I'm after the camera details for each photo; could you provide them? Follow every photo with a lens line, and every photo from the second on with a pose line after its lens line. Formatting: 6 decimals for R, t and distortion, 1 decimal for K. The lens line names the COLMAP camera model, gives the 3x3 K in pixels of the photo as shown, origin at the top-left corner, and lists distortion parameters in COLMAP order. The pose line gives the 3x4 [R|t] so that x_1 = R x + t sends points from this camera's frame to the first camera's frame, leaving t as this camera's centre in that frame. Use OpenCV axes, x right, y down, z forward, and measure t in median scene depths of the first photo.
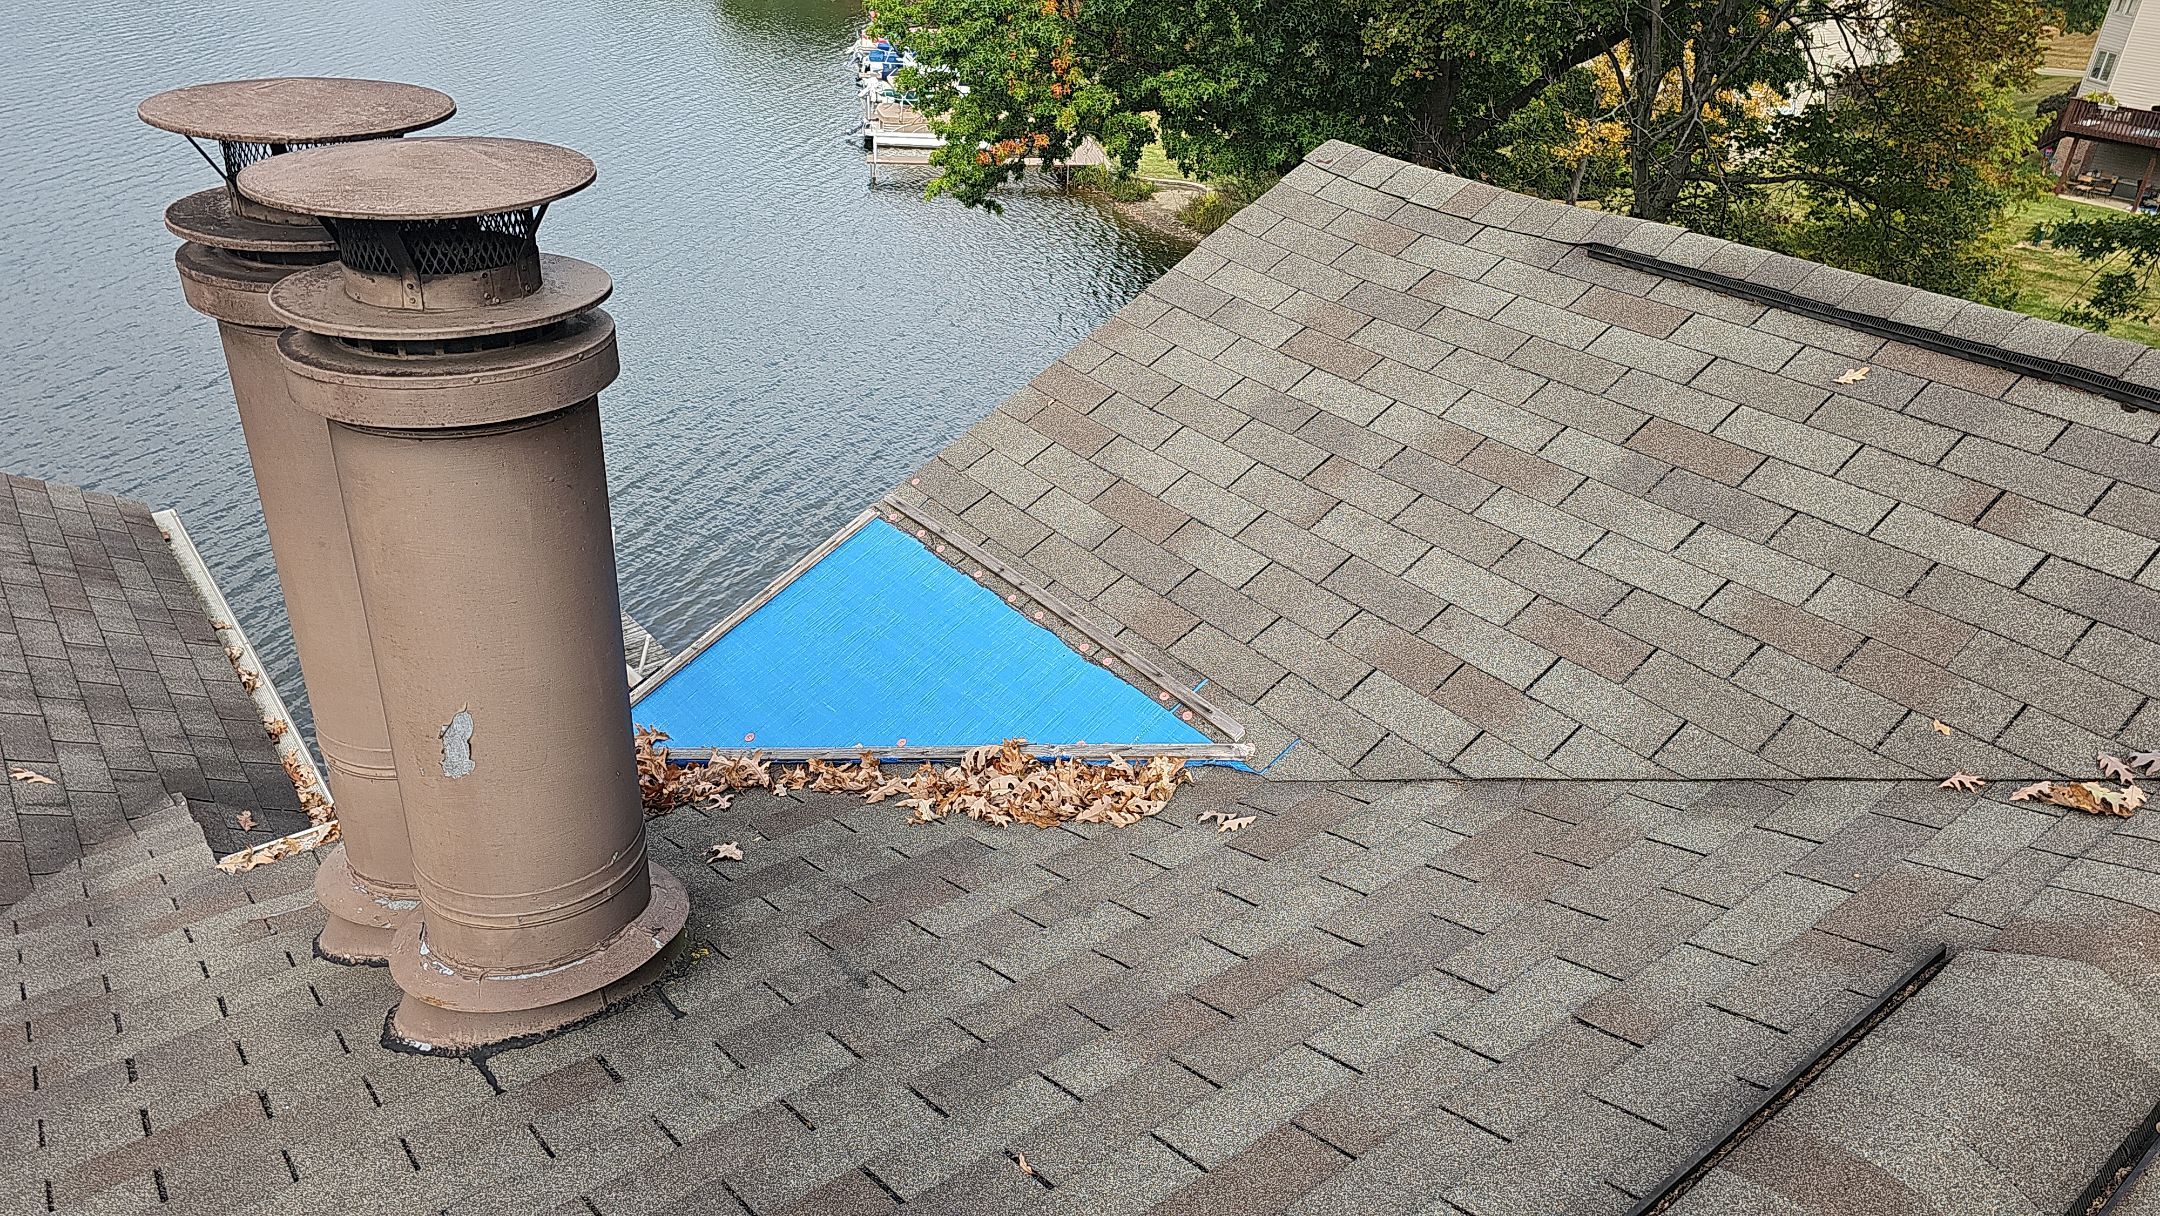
lens RADIAL K [[1431.7, 0, 1105.5], [0, 1431.7, 604.1], [0, 0, 1]] dist [0.092541, -0.083559]
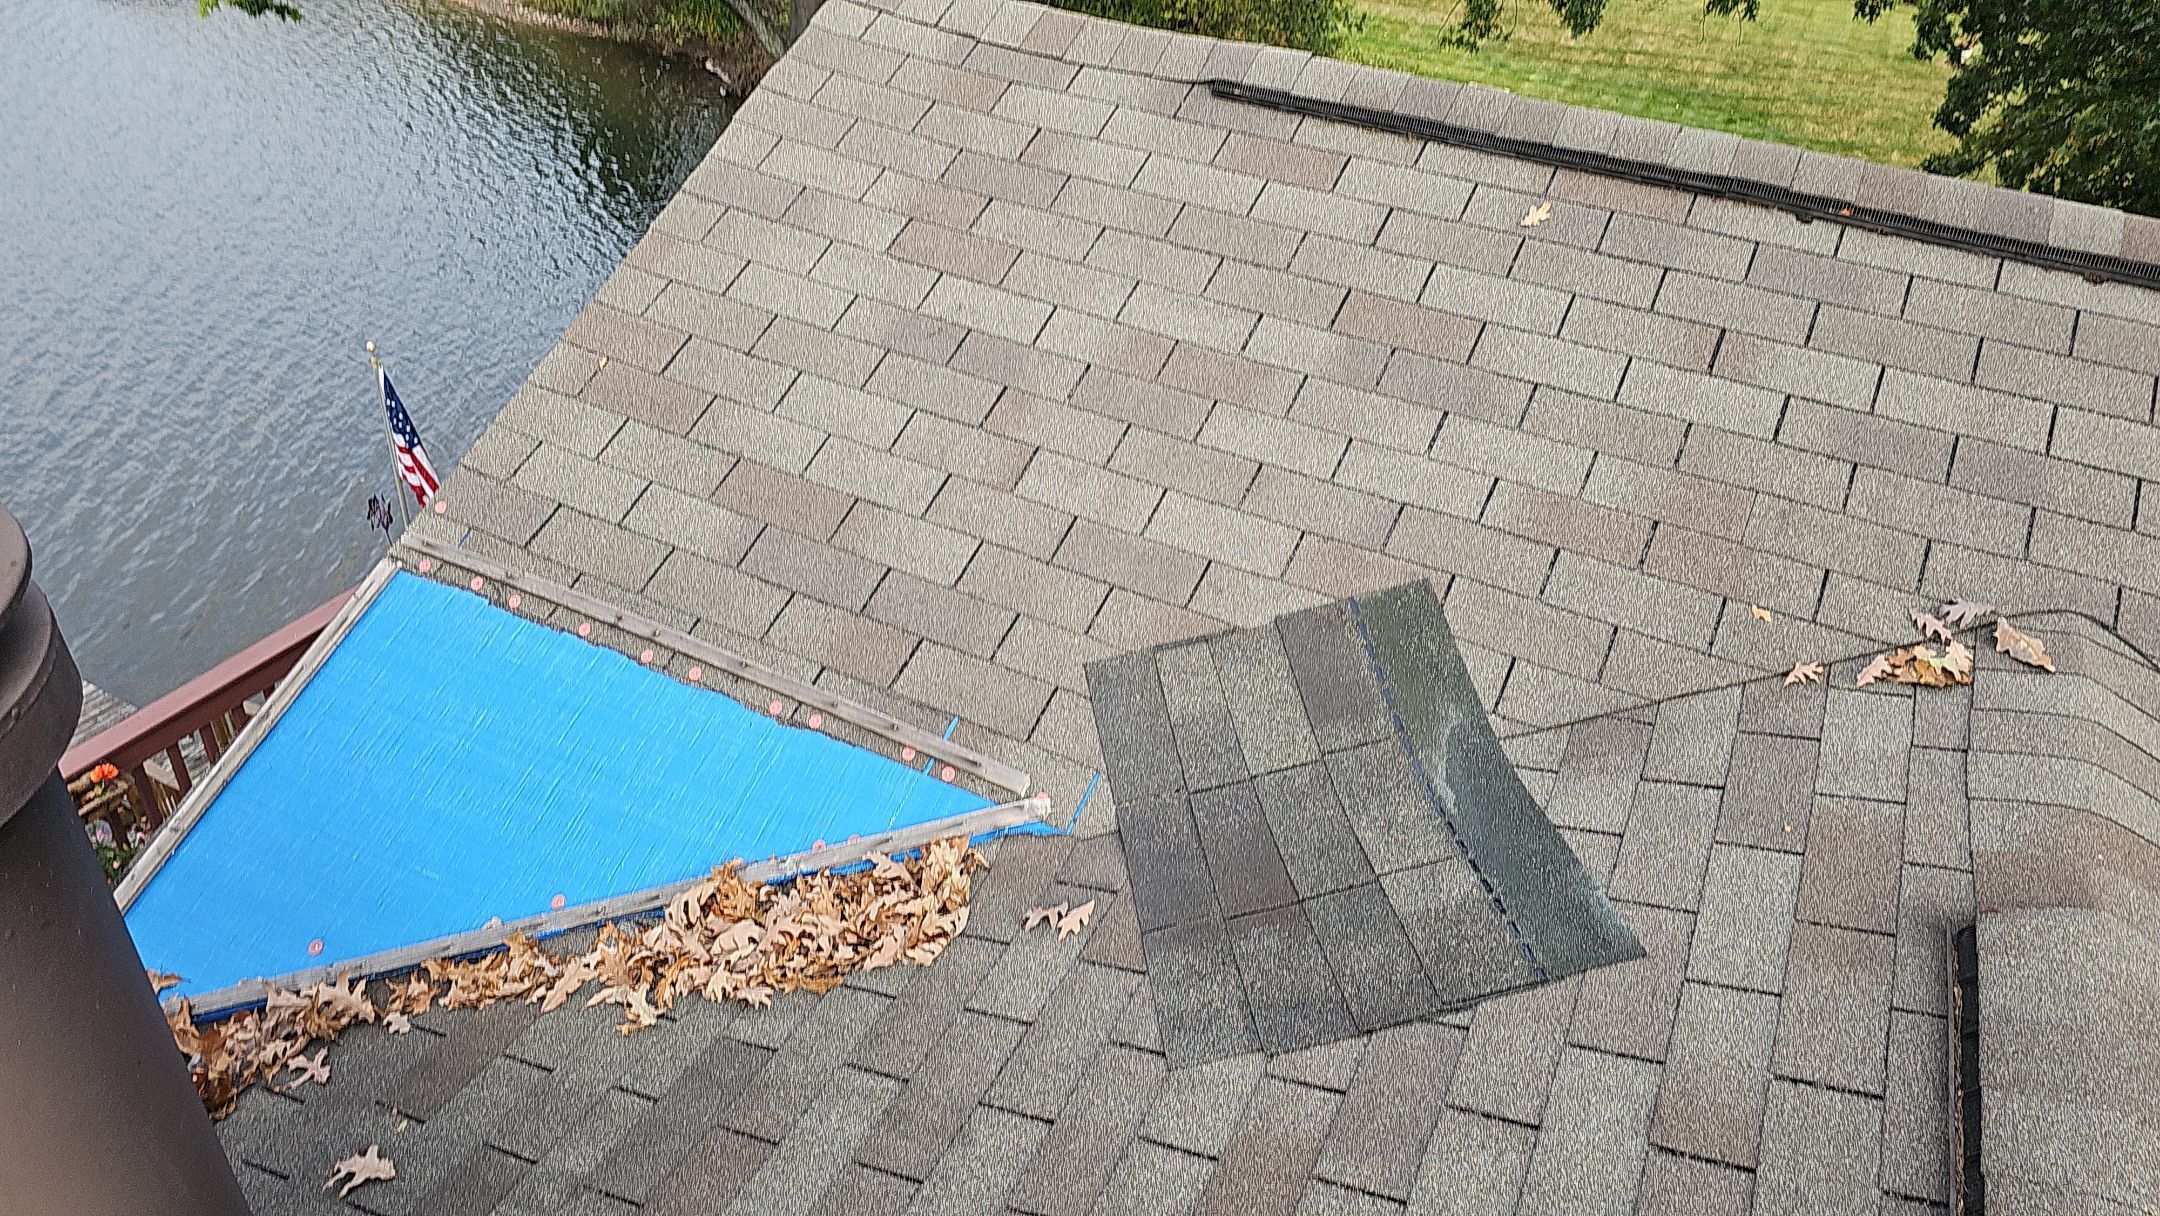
lens RADIAL K [[1460.9, 0, 1135.7], [0, 1460.9, 605.7], [0, 0, 1]] dist [0.080893, -0.076706]
pose [[0.912445, -0.230161, 0.338334, -0.094459], [0.181959, 0.968792, 0.168325, -0.123053], [-0.366517, -0.092025, 0.925849, 0.210577]]
